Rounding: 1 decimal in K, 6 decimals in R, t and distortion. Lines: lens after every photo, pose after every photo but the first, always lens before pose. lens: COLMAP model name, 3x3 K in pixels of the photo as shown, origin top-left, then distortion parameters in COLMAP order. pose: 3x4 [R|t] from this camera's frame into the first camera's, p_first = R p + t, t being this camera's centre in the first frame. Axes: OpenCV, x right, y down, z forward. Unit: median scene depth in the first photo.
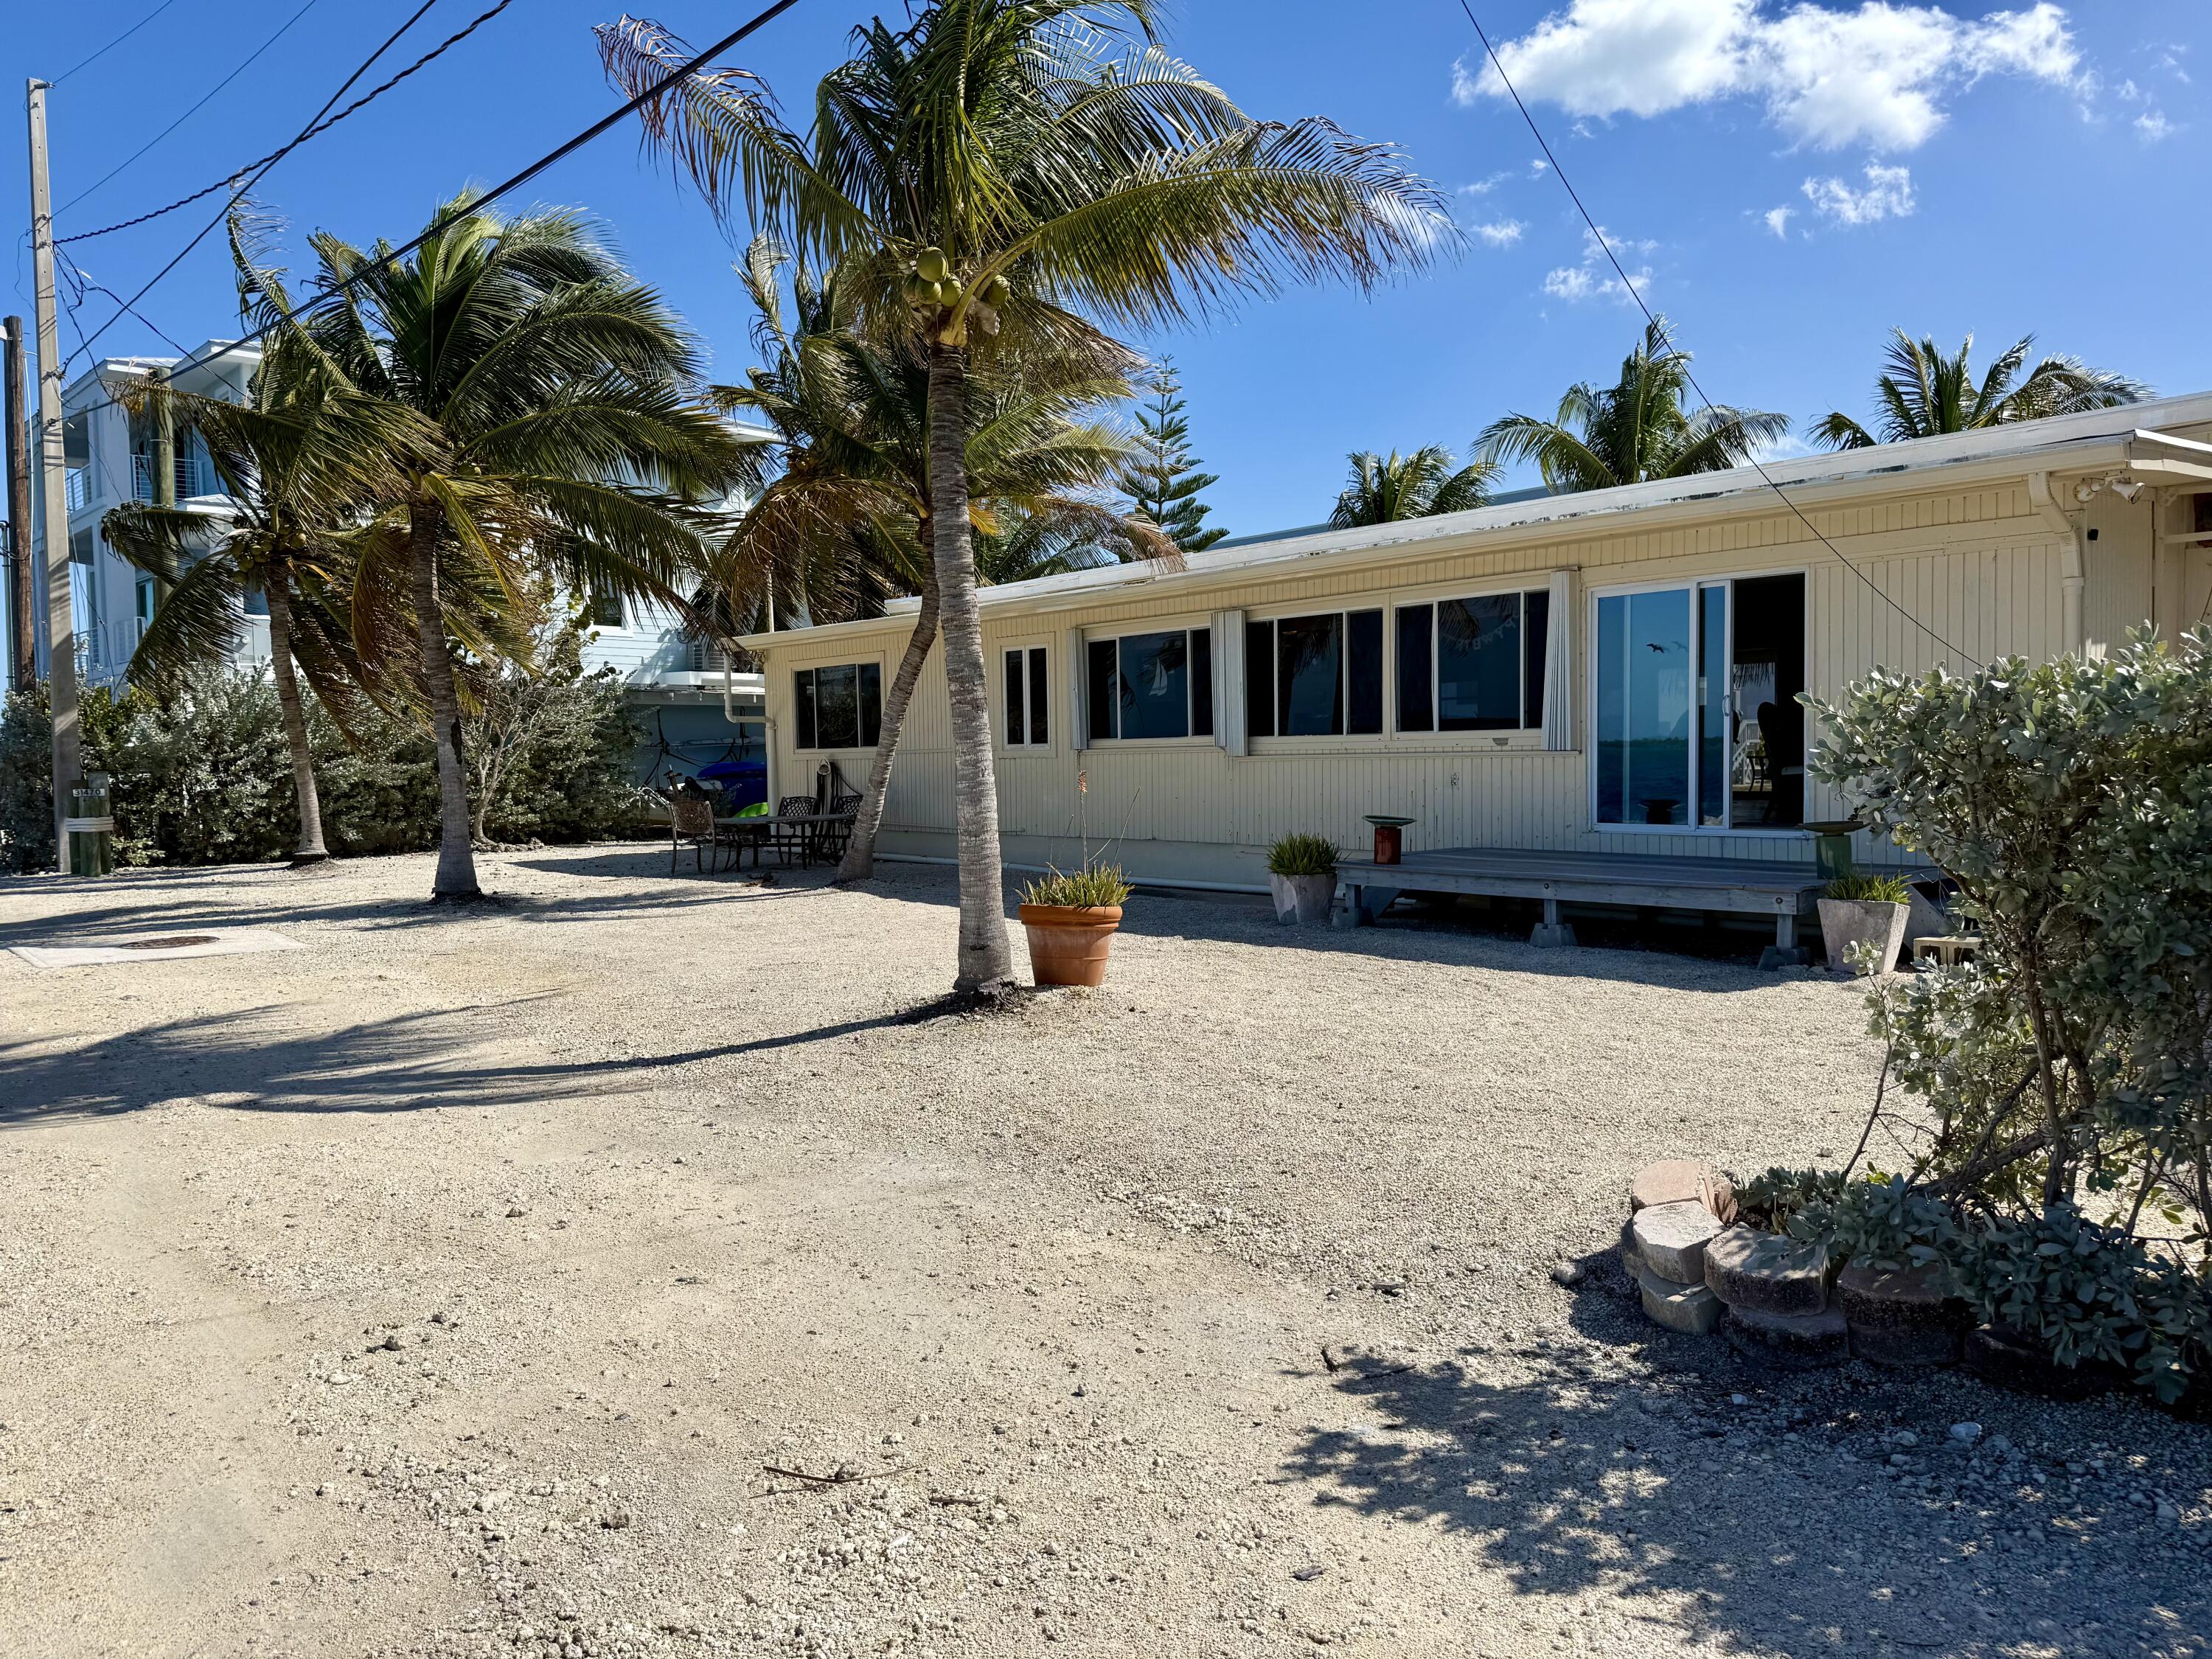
lens RADIAL K [[1574.7, 0, 1009.3], [0, 1574.7, 828.8], [0, 0, 1]] dist [0.002188, 0.000272]
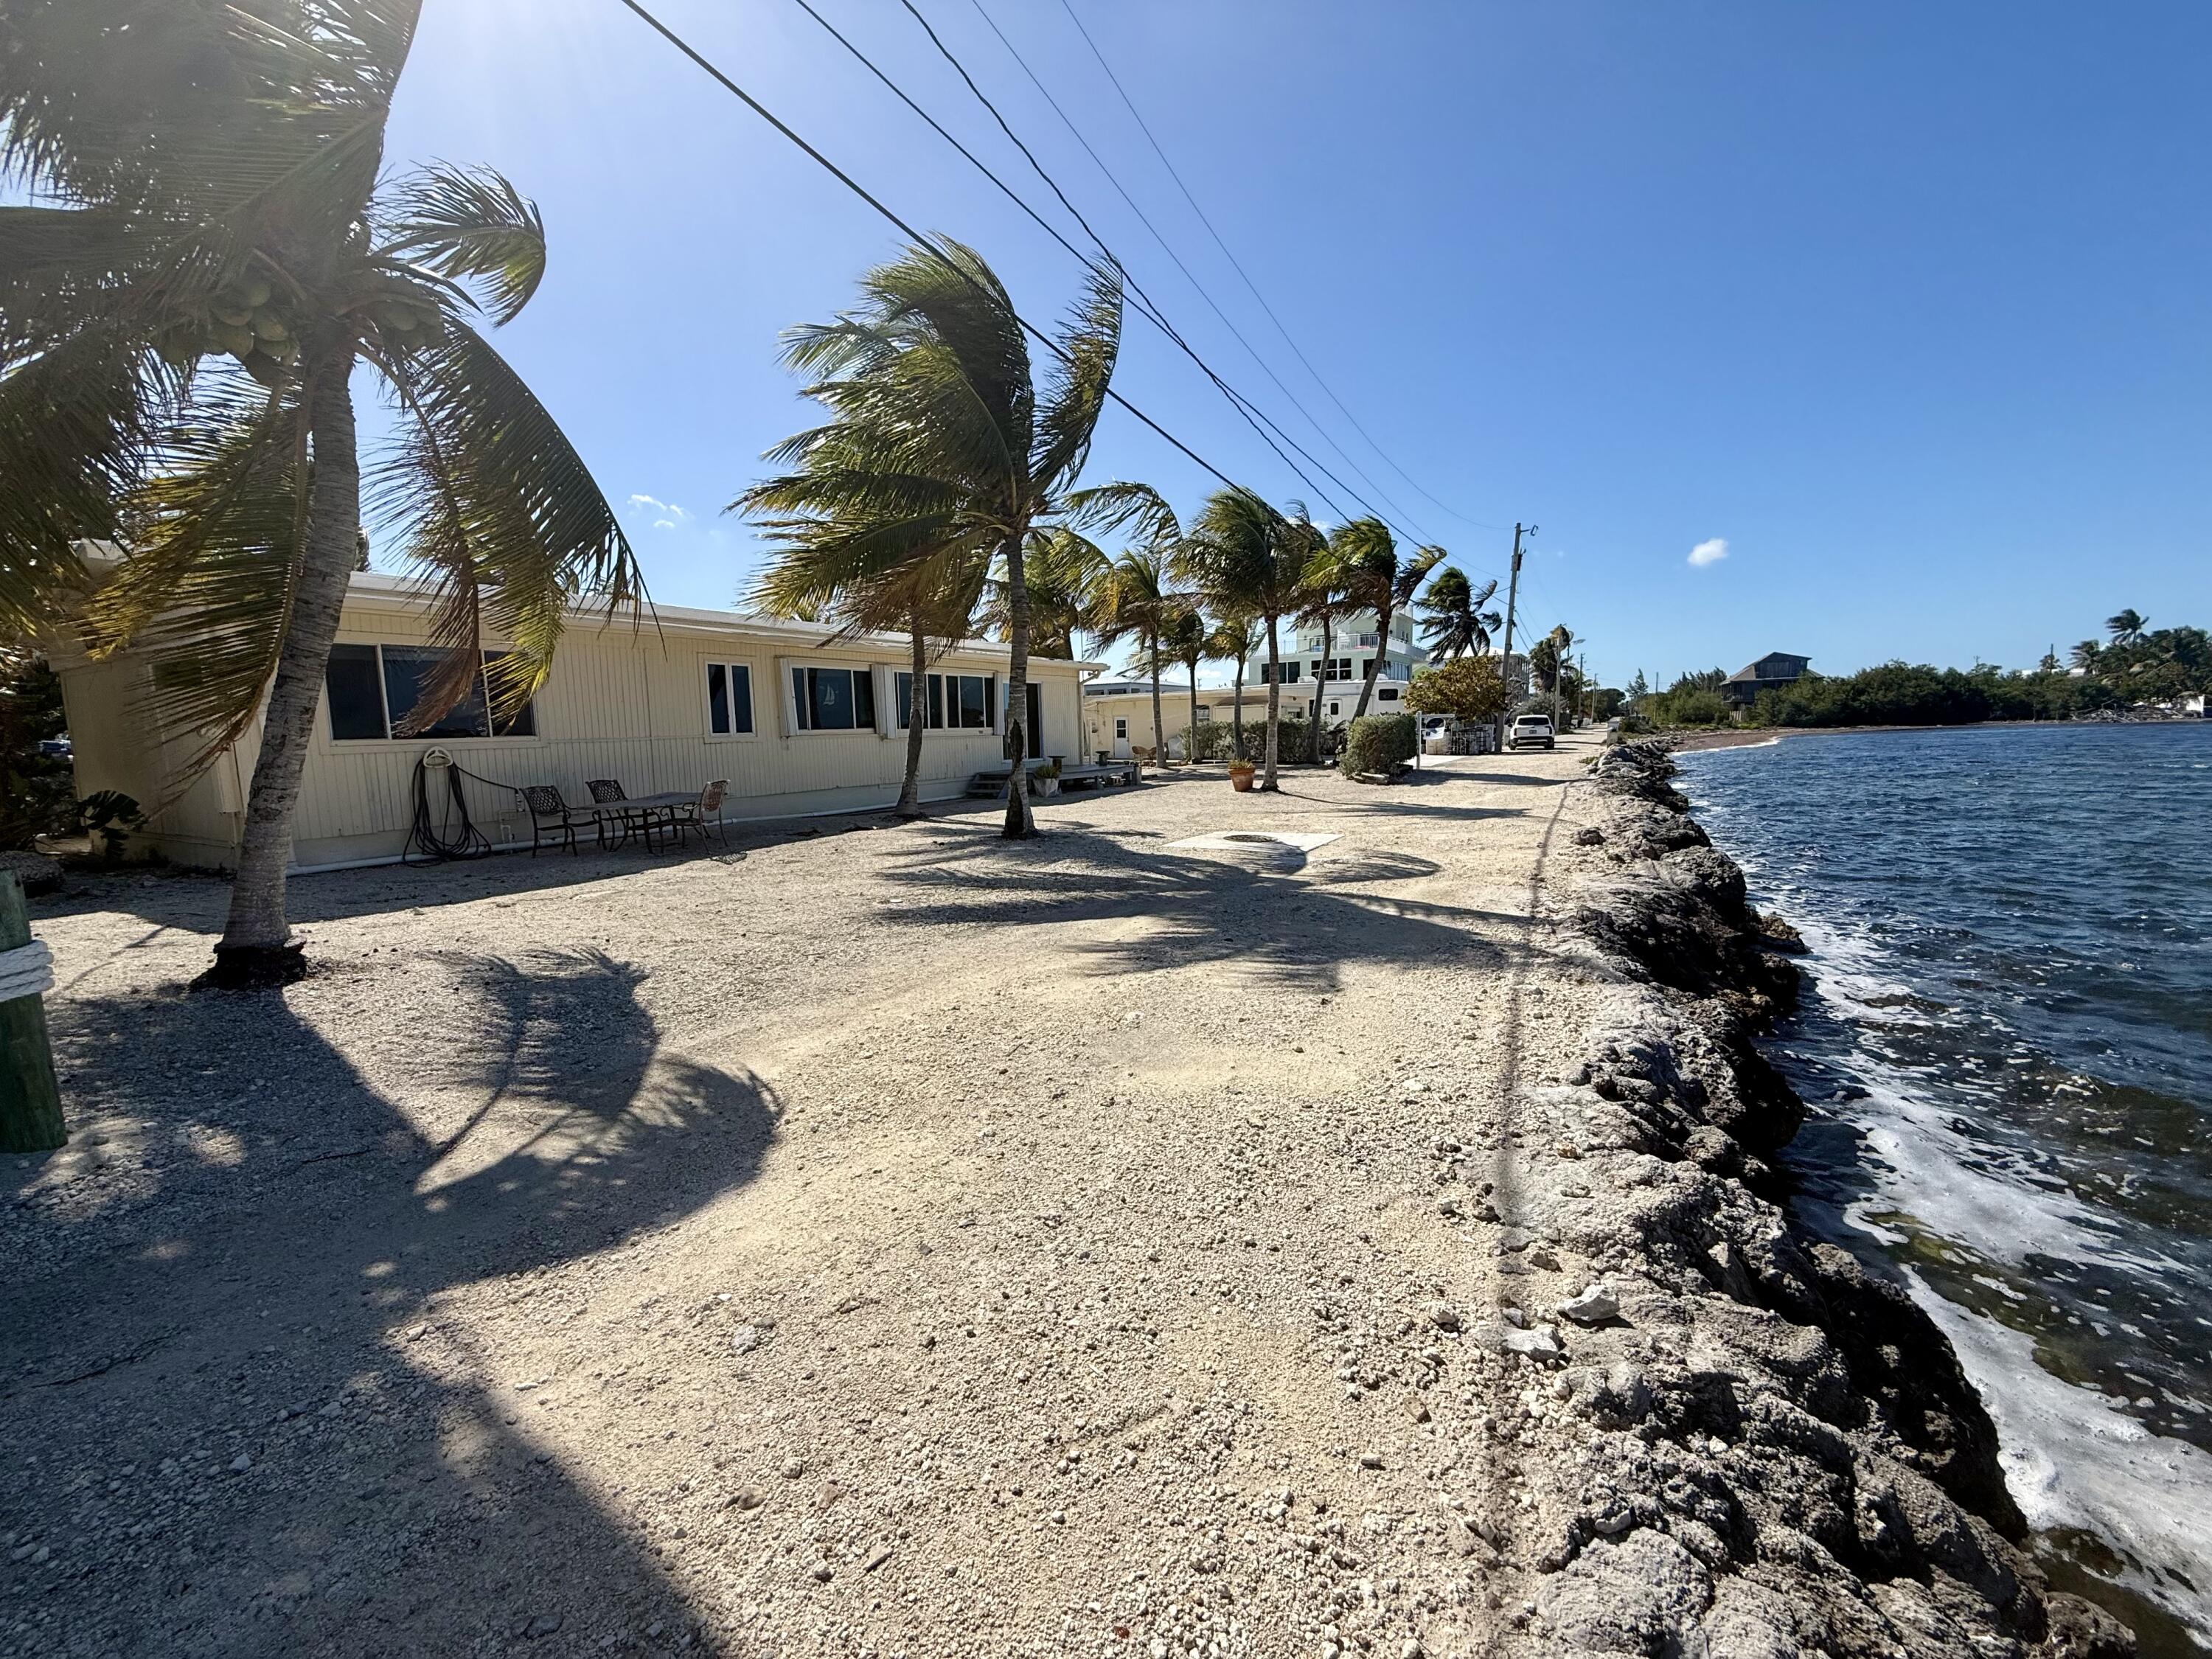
lens RADIAL K [[874.8, 0, 1106.0], [0, 874.8, 829.5], [0, 0, 1]] dist [-0.000837, -0.000297]
pose [[-0.403065, -0.069060, 0.912562, -1.059919], [0.082652, 0.990327, 0.111451, -0.035759], [-0.911431, 0.120347, -0.393458, 1.297478]]
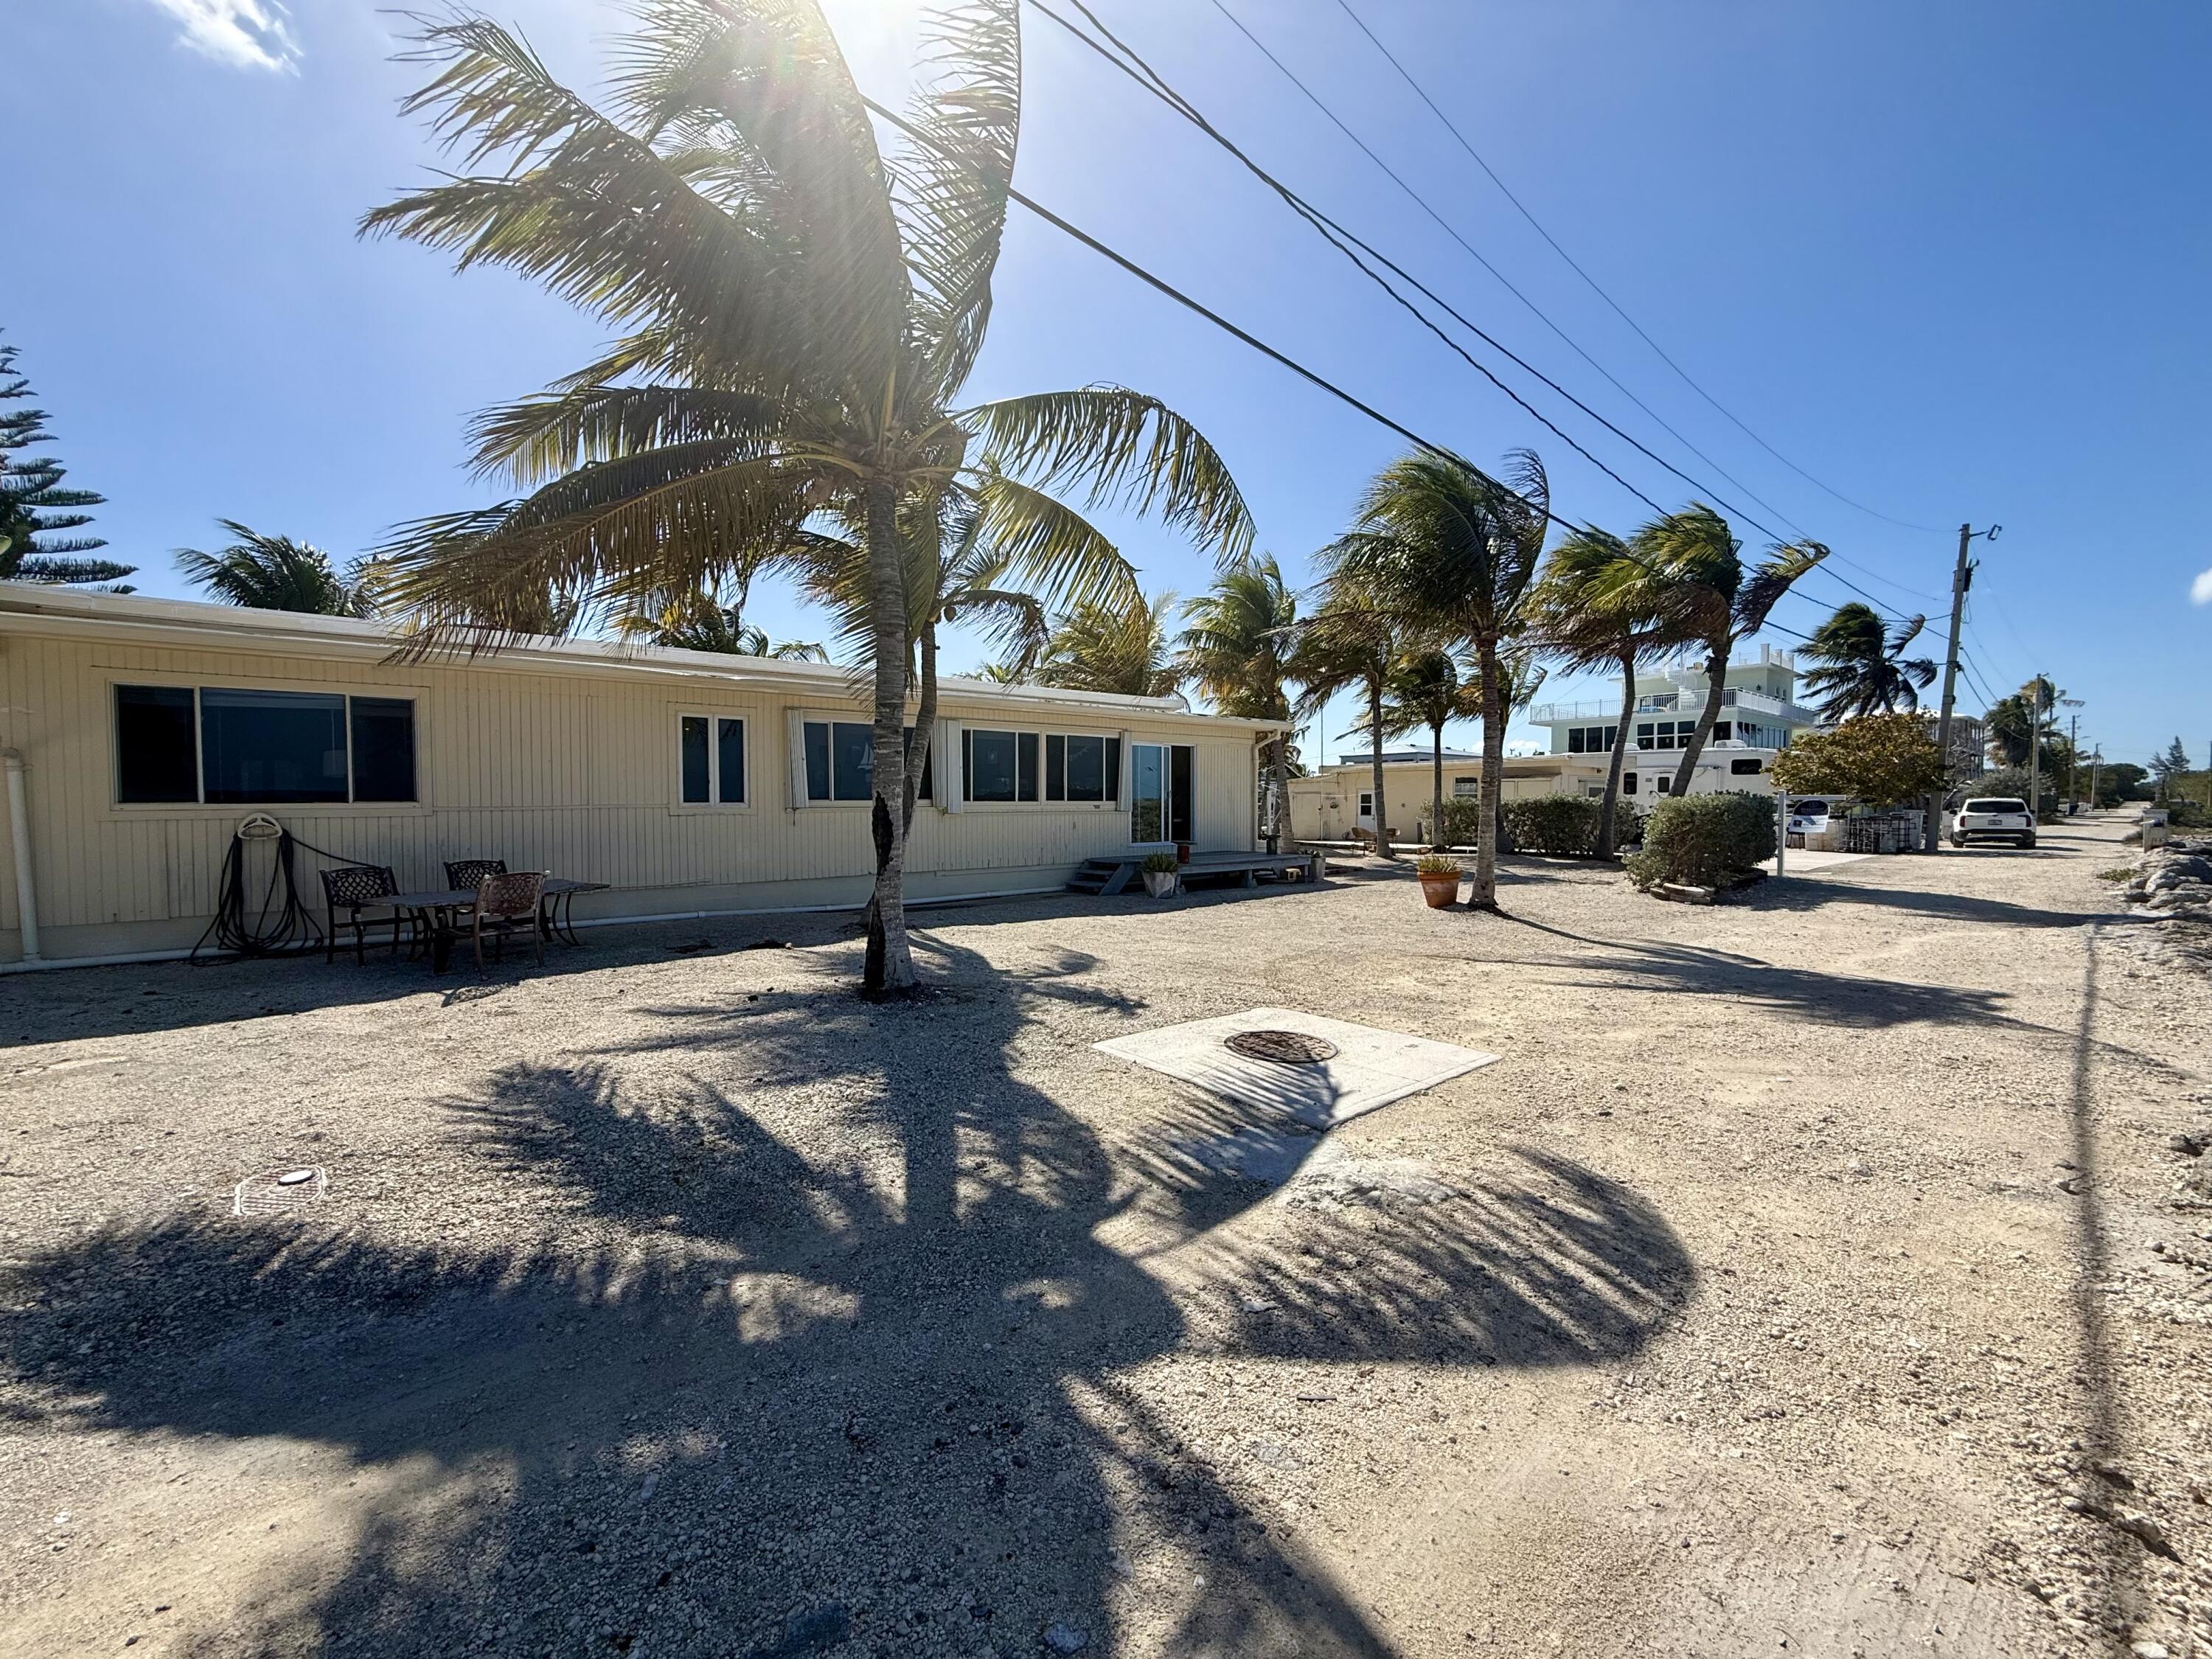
lens RADIAL K [[874.8, 0, 1106.0], [0, 874.8, 829.5], [0, 0, 1]] dist [-0.000837, -0.000297]
pose [[-0.076631, -0.003495, 0.997053, -0.785383], [0.057098, 0.998337, 0.007888, -0.030888], [-0.995423, 0.057534, -0.076304, 0.989417]]
